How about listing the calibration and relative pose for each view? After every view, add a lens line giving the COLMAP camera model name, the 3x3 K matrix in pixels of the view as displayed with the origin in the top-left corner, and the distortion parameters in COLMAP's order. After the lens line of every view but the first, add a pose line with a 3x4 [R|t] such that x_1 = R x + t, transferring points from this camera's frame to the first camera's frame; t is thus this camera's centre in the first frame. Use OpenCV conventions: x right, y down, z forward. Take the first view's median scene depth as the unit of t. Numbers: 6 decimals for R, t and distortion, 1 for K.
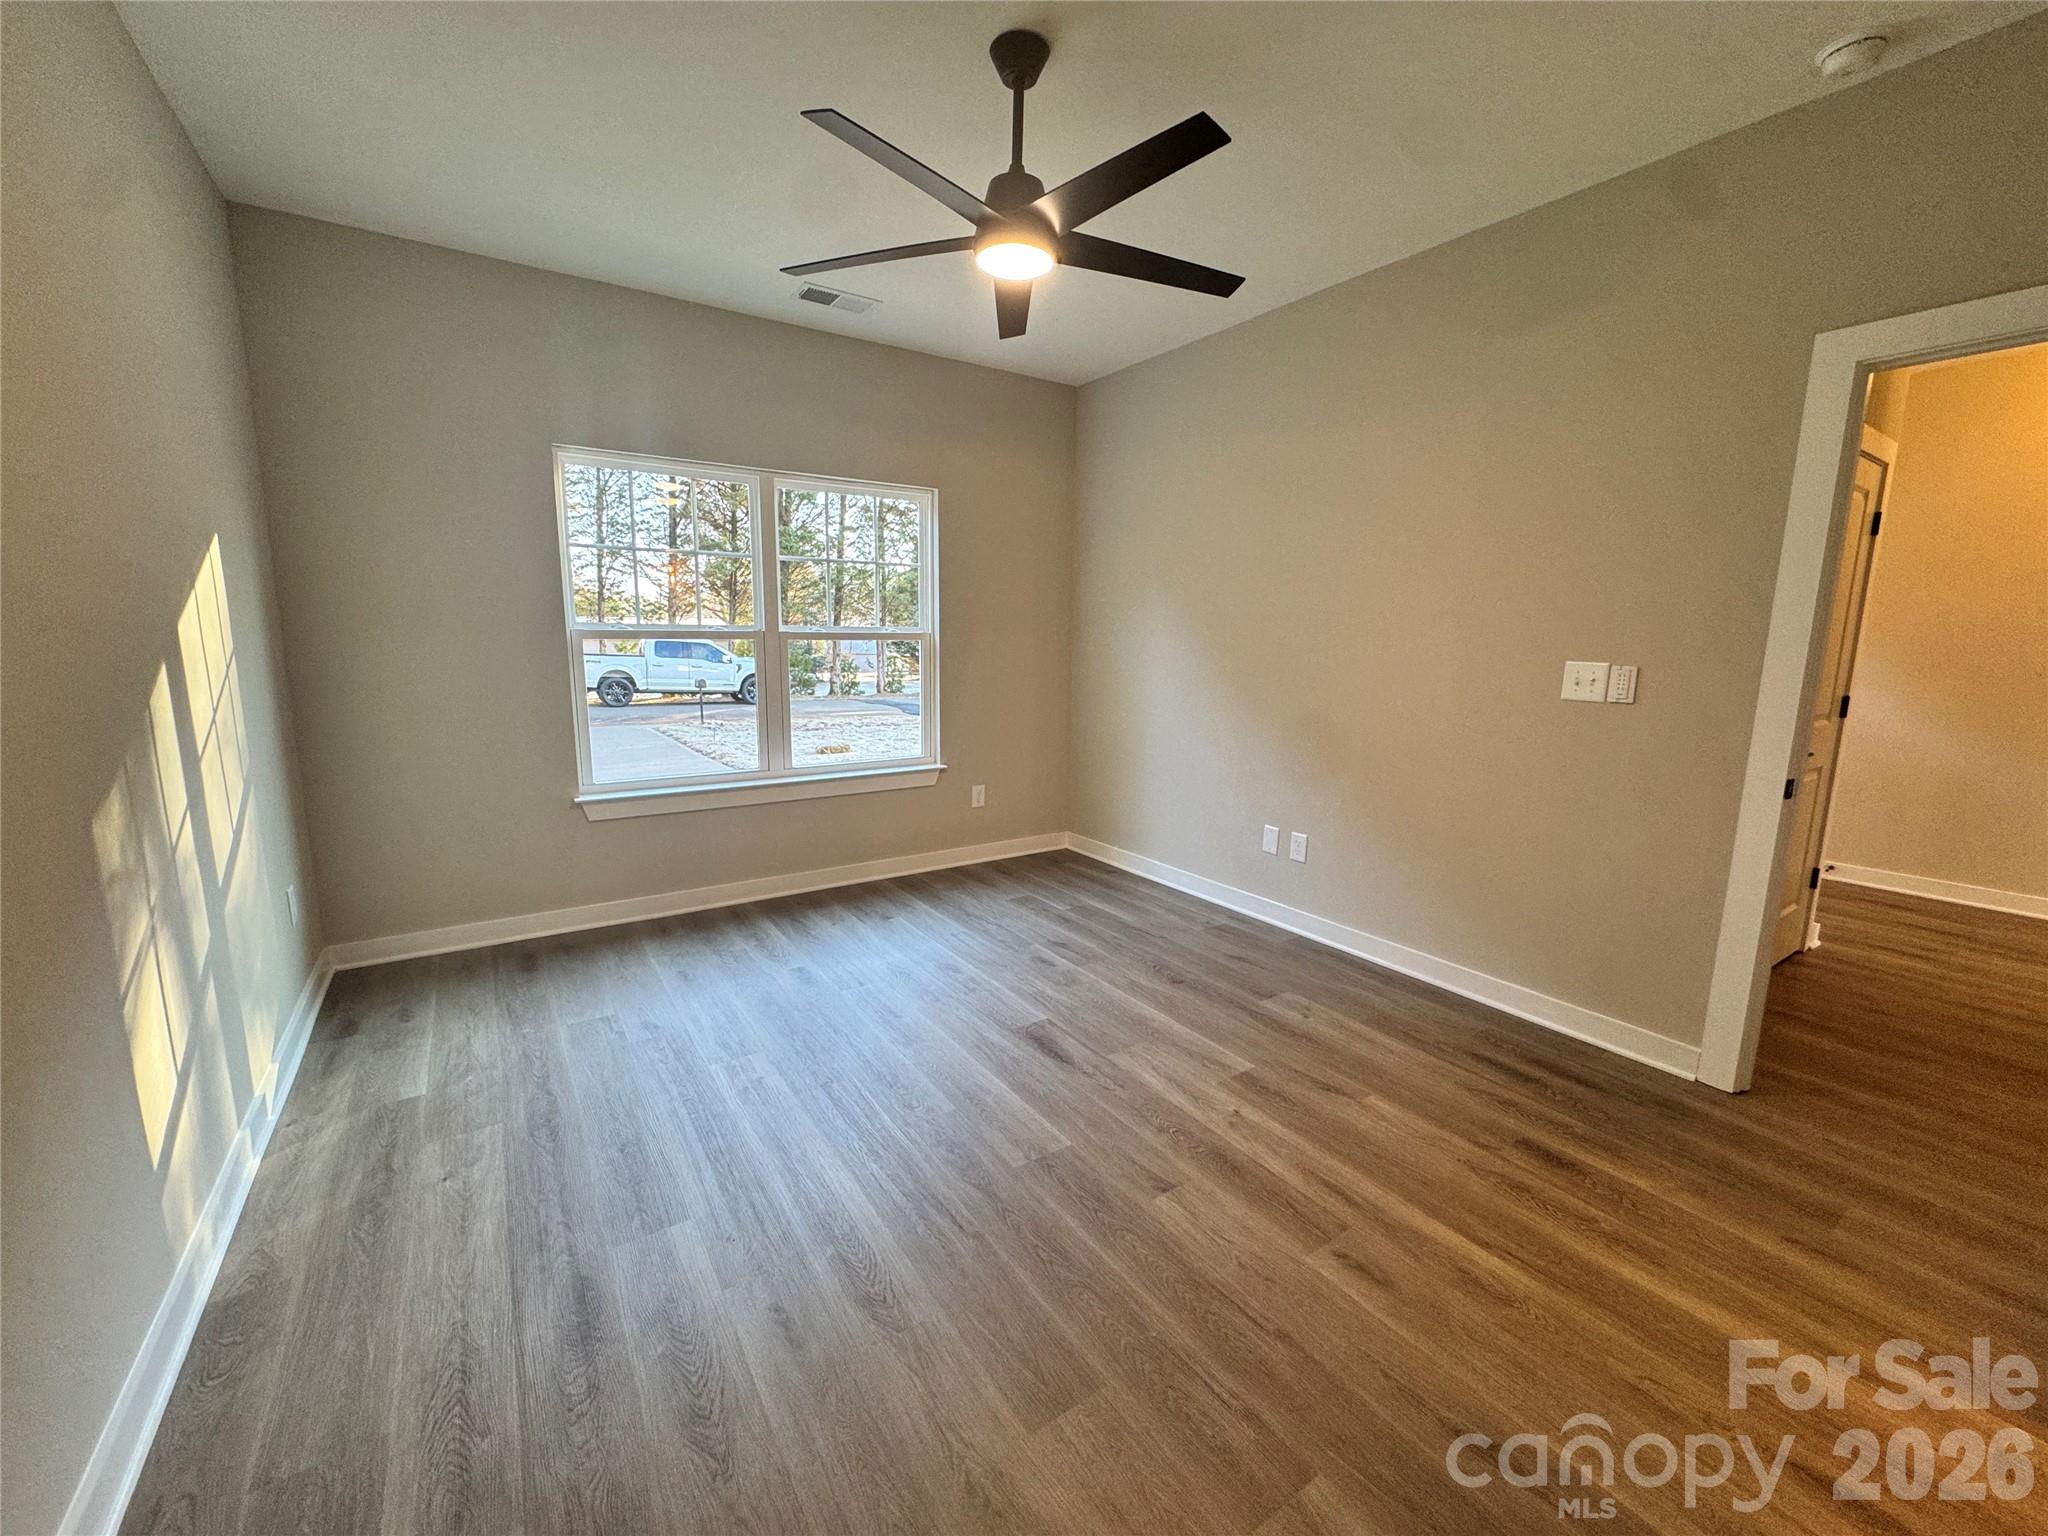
lens RADIAL K [[813.5, 0, 1023.6], [0, 813.5, 767.9], [0, 0, 1]] dist [-0.003178, 0.001175]
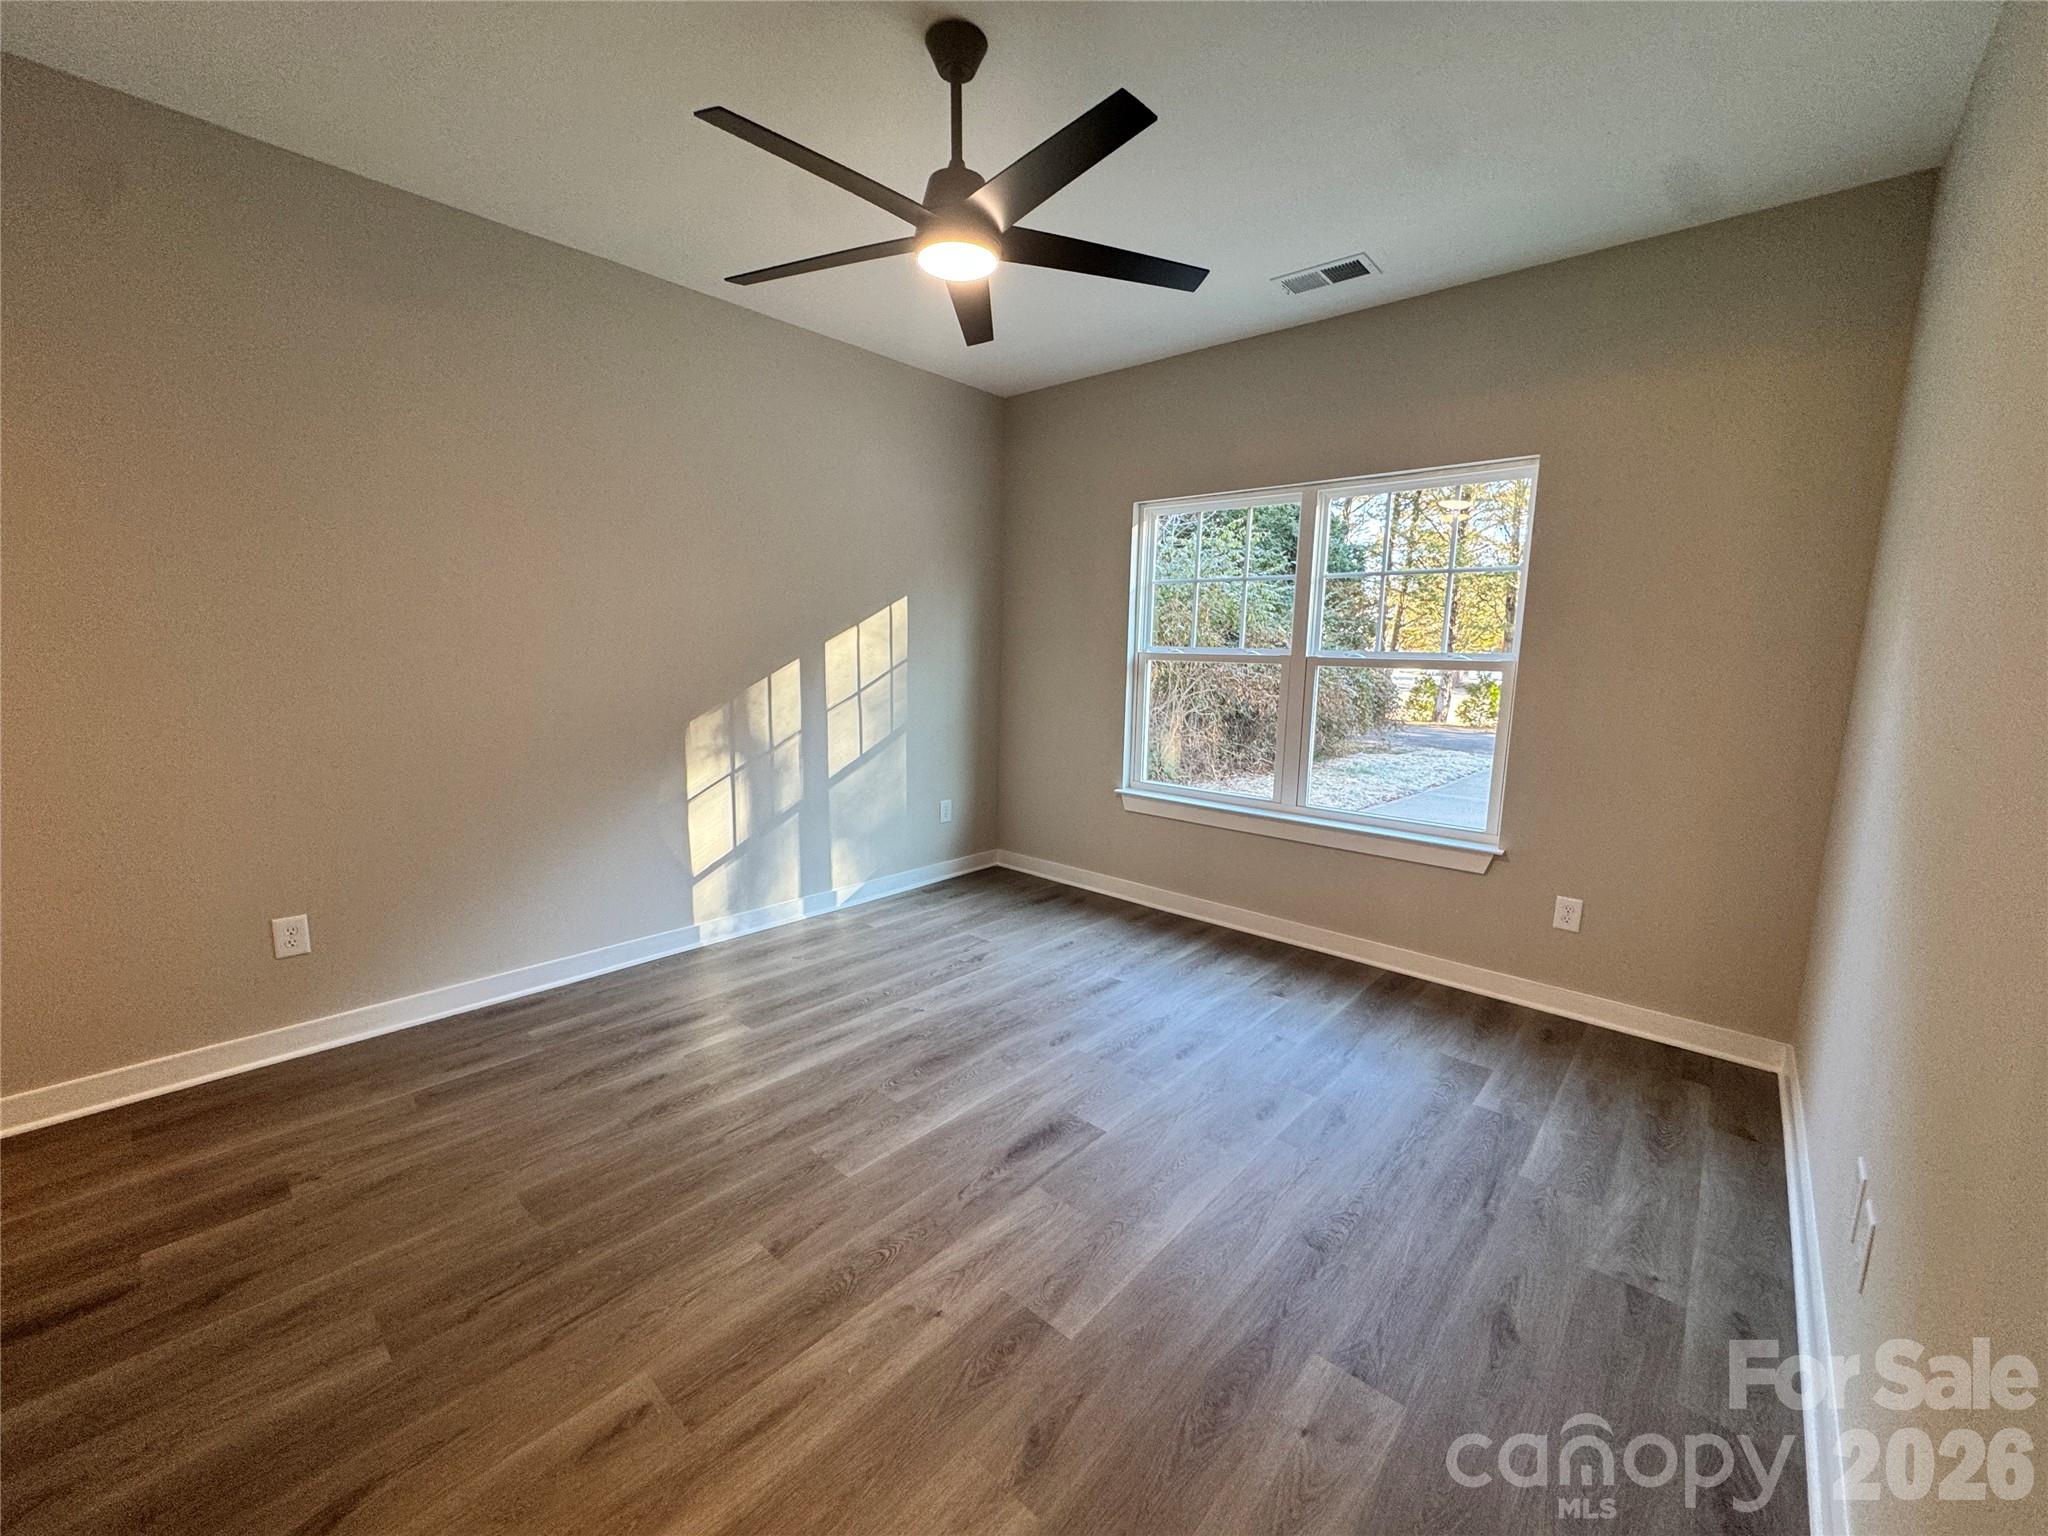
lens RADIAL K [[813.5, 0, 1024.4], [0, 813.5, 769.8], [0, 0, 1]] dist [-0.003178, 0.001175]
pose [[0.248970, 0.138913, -0.958497, 0.641234], [-0.176382, 0.979614, 0.096158, -0.091922], [0.952315, 0.145121, 0.268397, 0.577764]]
